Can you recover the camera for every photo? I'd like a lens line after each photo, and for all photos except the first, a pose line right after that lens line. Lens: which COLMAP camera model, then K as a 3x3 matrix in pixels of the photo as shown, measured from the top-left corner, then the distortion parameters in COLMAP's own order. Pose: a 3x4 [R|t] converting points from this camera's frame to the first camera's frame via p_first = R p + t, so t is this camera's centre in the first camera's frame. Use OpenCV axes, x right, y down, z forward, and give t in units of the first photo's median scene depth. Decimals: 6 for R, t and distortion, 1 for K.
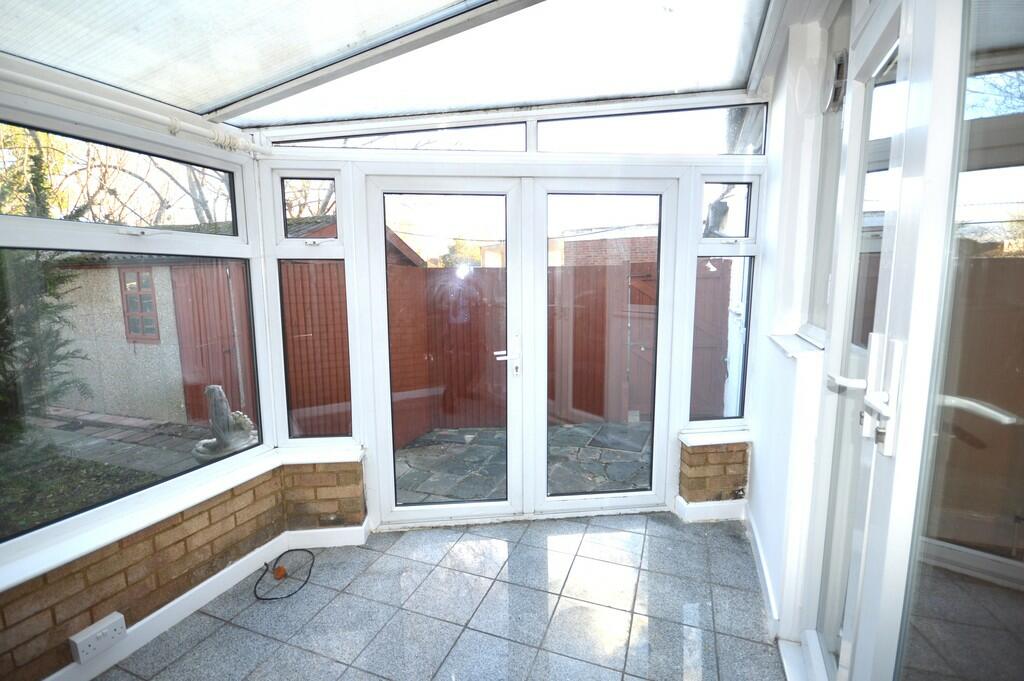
lens RADIAL K [[455.5, 0, 512.0], [0, 455.5, 340.5], [0, 0, 1]] dist [0.000779, 0.000271]
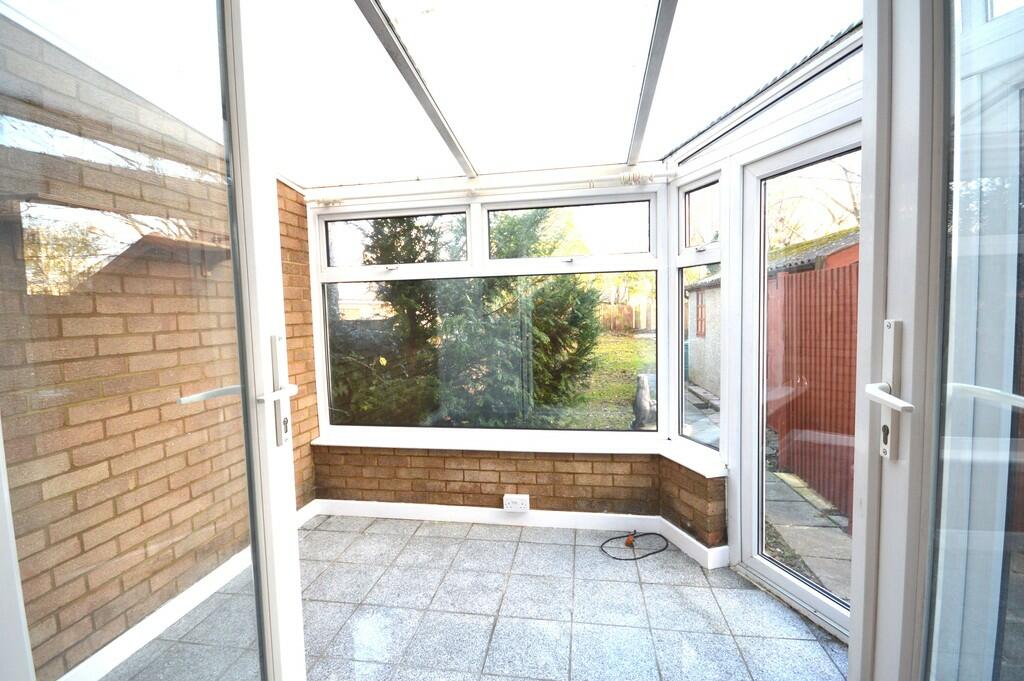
lens RADIAL K [[455.5, 0, 512.0], [0, 455.5, 340.5], [0, 0, 1]] dist [0.000779, 0.000271]
pose [[0.204585, 0.066410, -0.976593, 0.492554], [-0.100908, 0.993811, 0.046442, -0.016850], [0.973634, 0.089045, 0.210020, 0.401211]]
